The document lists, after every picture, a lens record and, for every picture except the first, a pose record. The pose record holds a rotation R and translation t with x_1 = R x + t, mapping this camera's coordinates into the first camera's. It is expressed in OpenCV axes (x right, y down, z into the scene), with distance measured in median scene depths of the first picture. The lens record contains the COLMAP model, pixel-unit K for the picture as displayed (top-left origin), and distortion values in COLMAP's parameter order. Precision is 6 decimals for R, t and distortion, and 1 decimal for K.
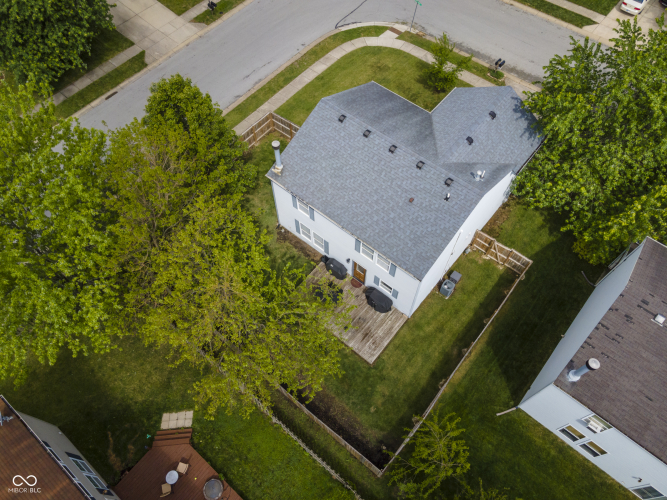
lens RADIAL K [[486.0, 0, 331.3], [0, 486.0, 250.8], [0, 0, 1]] dist [0.036851, 0.012539]
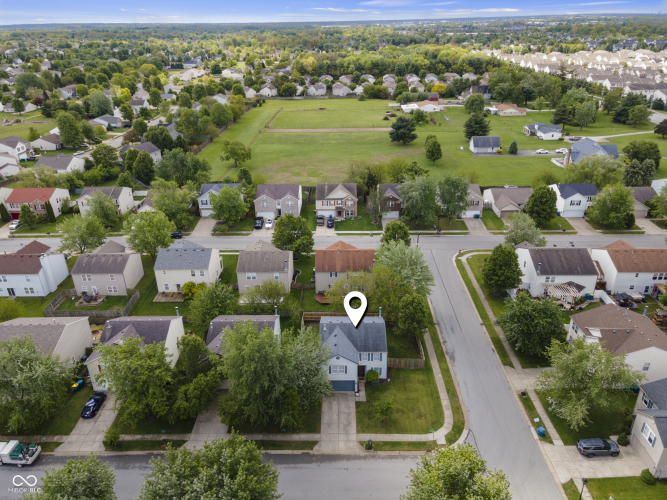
lens RADIAL K [[486.0, 0, 331.3], [0, 486.0, 250.8], [0, 0, 1]] dist [0.036851, 0.012539]
pose [[-0.776048, 0.285703, -0.562248, 1.636245], [-0.533375, 0.178405, 0.826851, -2.468510], [0.336542, 0.941565, 0.013936, 0.440781]]
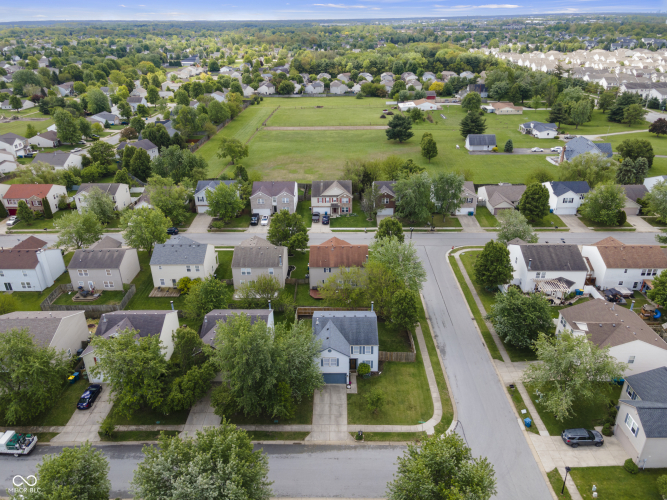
lens RADIAL K [[486.0, 0, 331.3], [0, 486.0, 250.8], [0, 0, 1]] dist [0.036851, 0.012539]
pose [[-0.775090, 0.285772, -0.563533, 1.639601], [-0.536072, 0.174679, 0.825902, -2.518522], [0.334457, 0.942243, 0.017803, 0.469853]]
